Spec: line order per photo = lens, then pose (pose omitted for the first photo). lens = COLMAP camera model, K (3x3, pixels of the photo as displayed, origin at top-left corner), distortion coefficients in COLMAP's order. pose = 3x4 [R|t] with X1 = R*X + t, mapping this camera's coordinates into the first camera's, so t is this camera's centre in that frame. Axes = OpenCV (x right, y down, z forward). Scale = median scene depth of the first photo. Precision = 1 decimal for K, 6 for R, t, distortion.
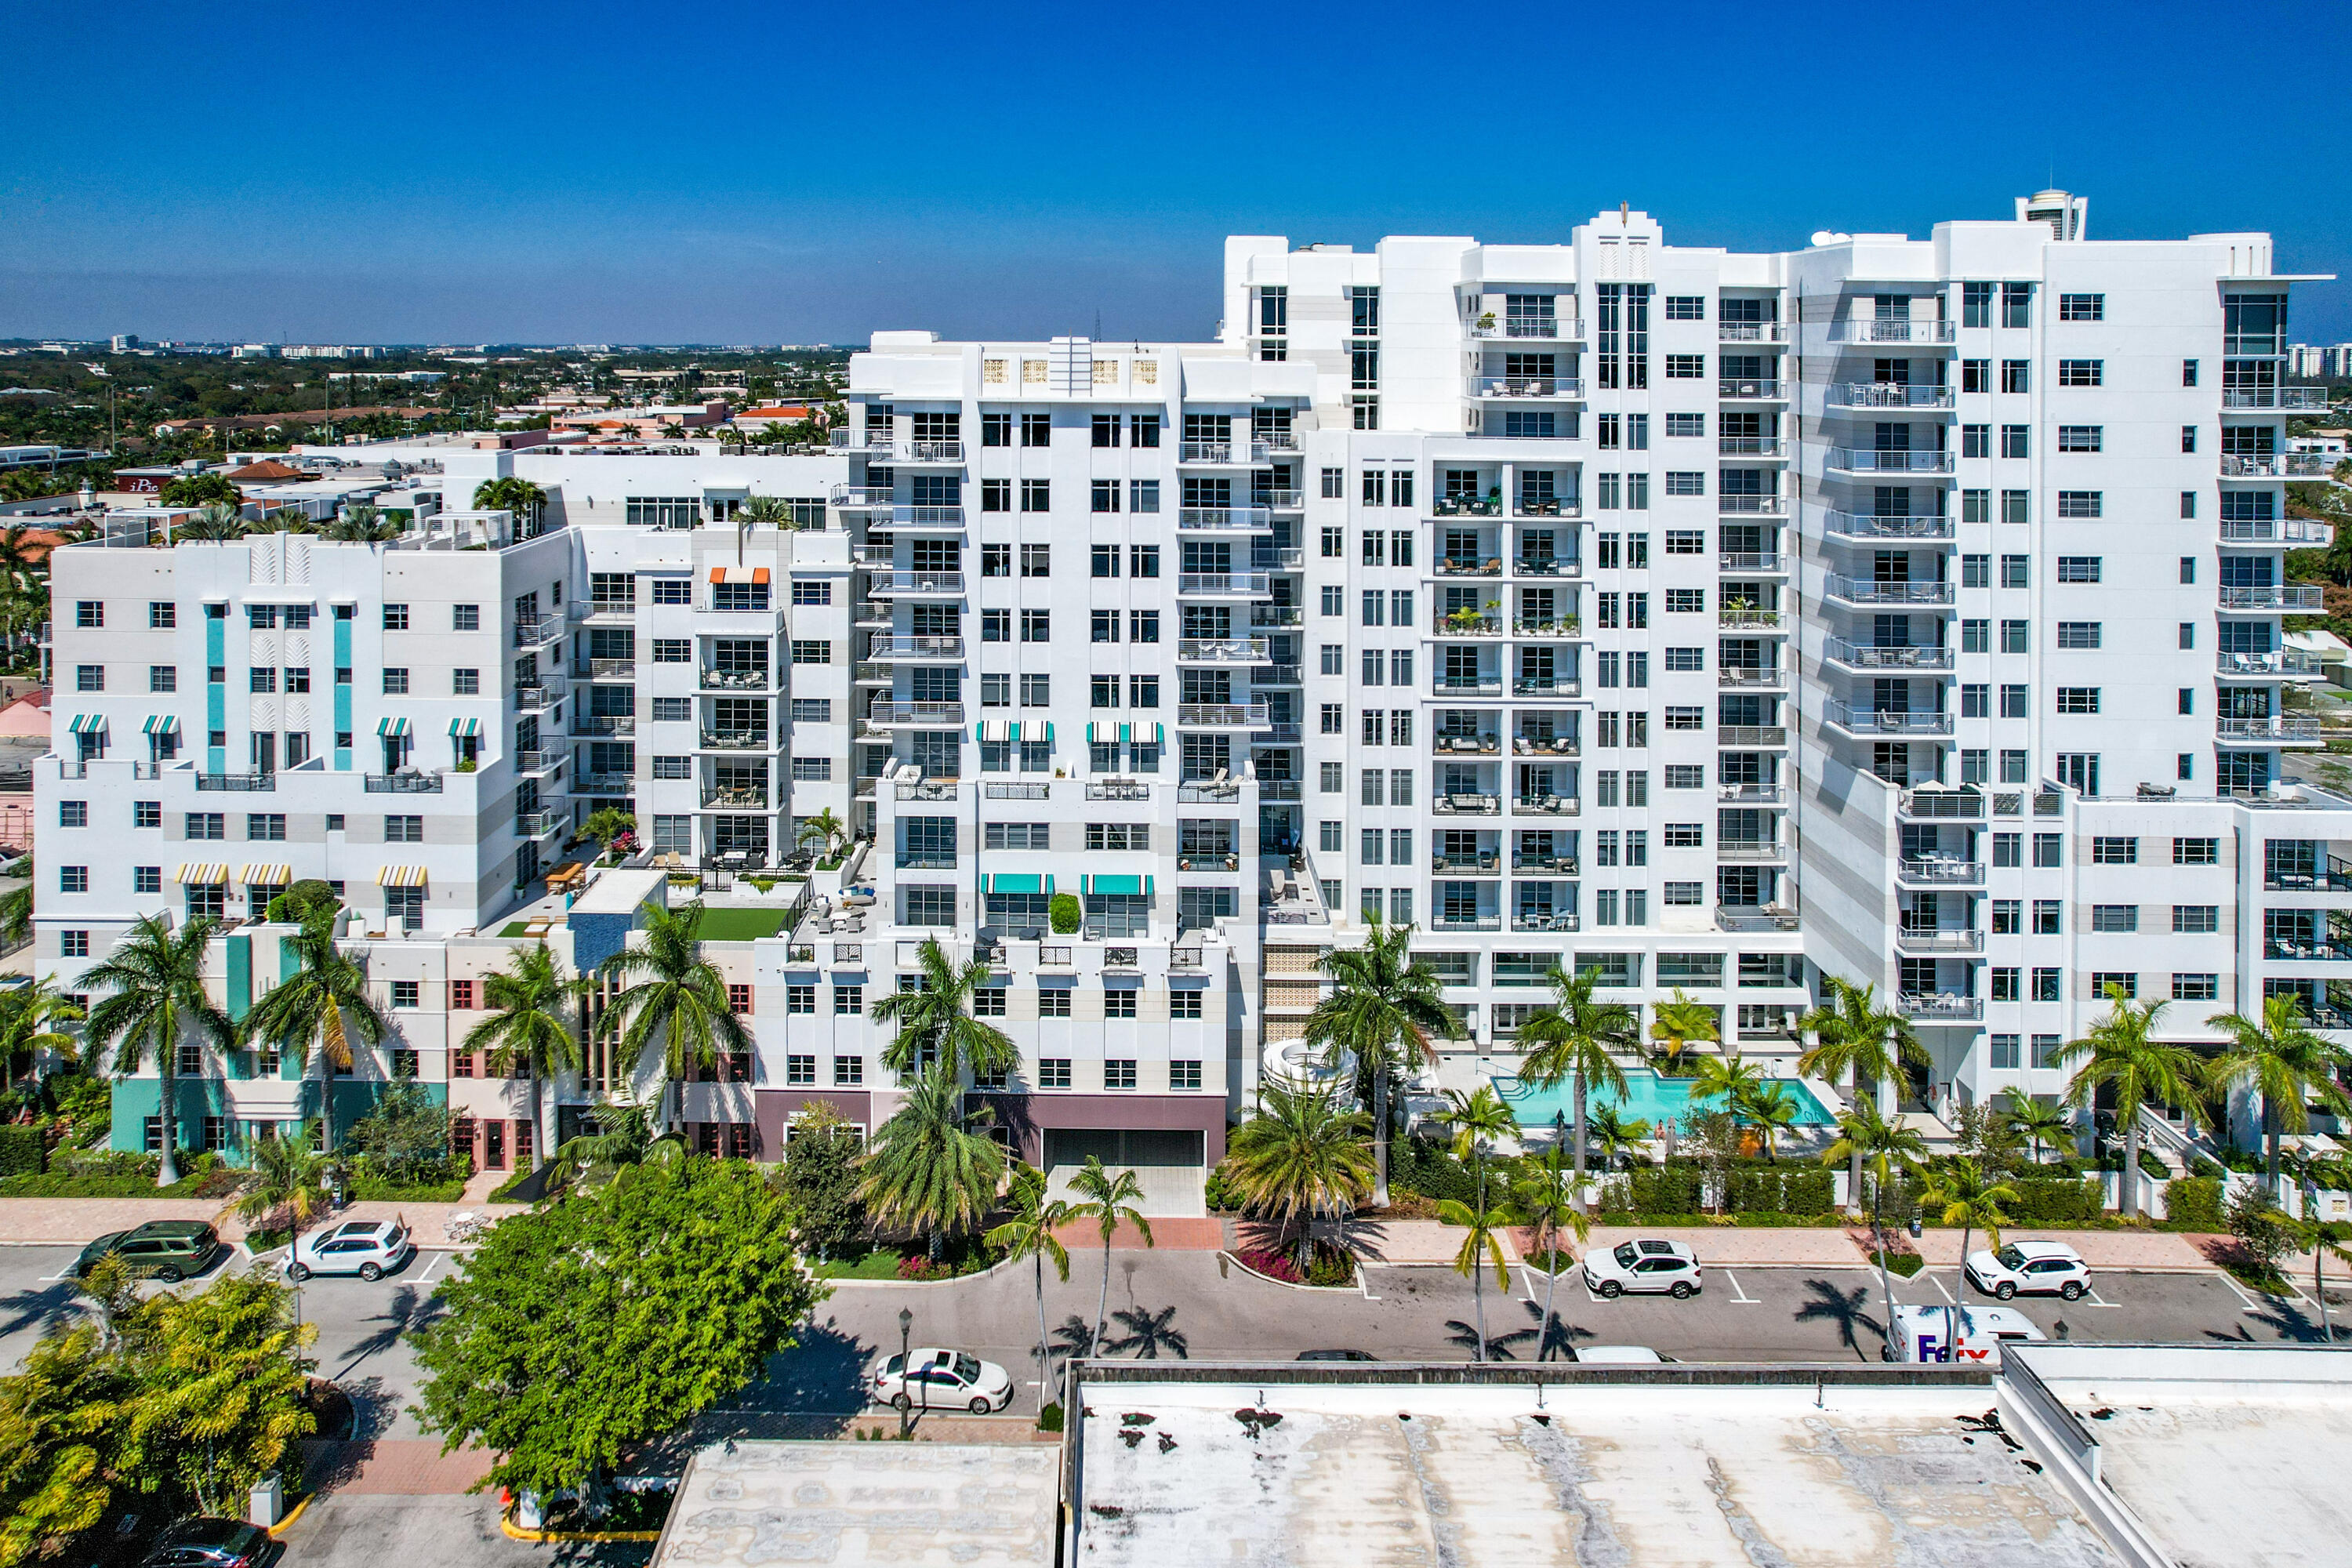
lens RADIAL K [[1690.8, 0, 1176.0], [0, 1690.8, 784.0], [0, 0, 1]] dist [-0.040585, 0.064551]
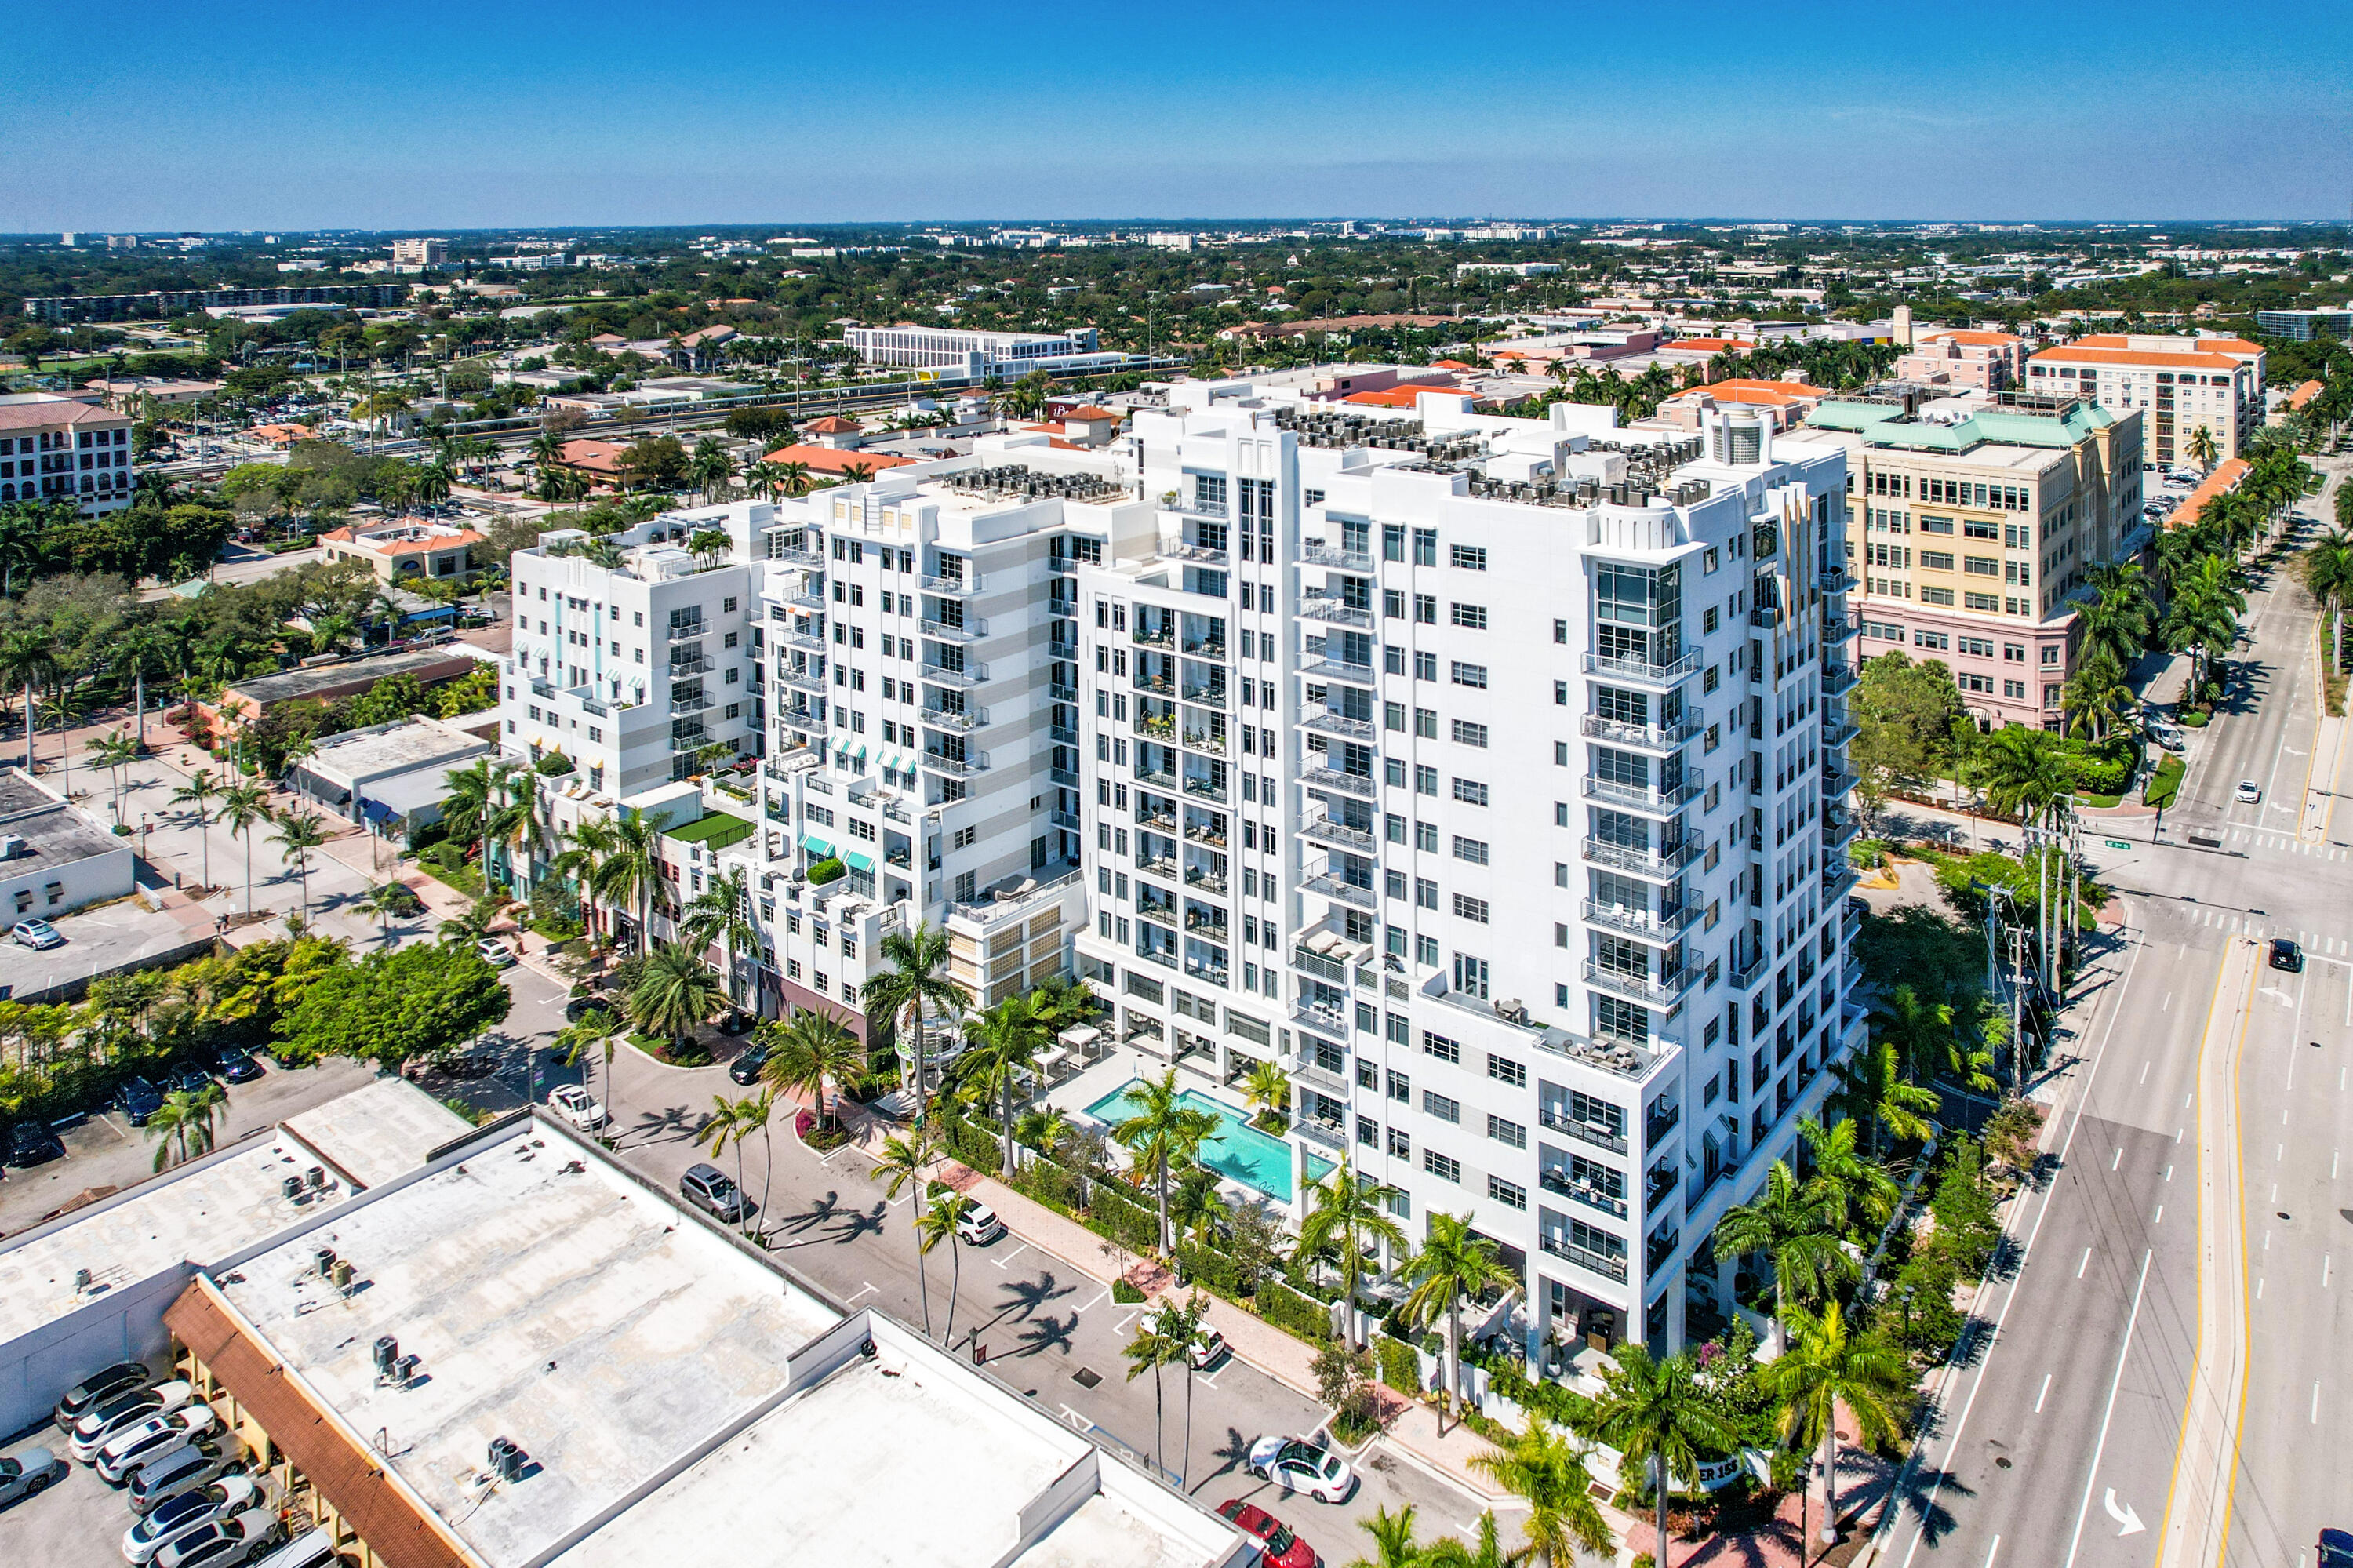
lens RADIAL K [[1691.5, 0, 1176.5], [0, 1691.5, 784.0], [0, 0, 1]] dist [-0.040585, 0.064551]
pose [[0.749529, 0.209107, -0.628076, 1.103895], [-0.158497, 0.977889, 0.136425, -0.256424], [0.642716, -0.002706, 0.766099, 0.035804]]
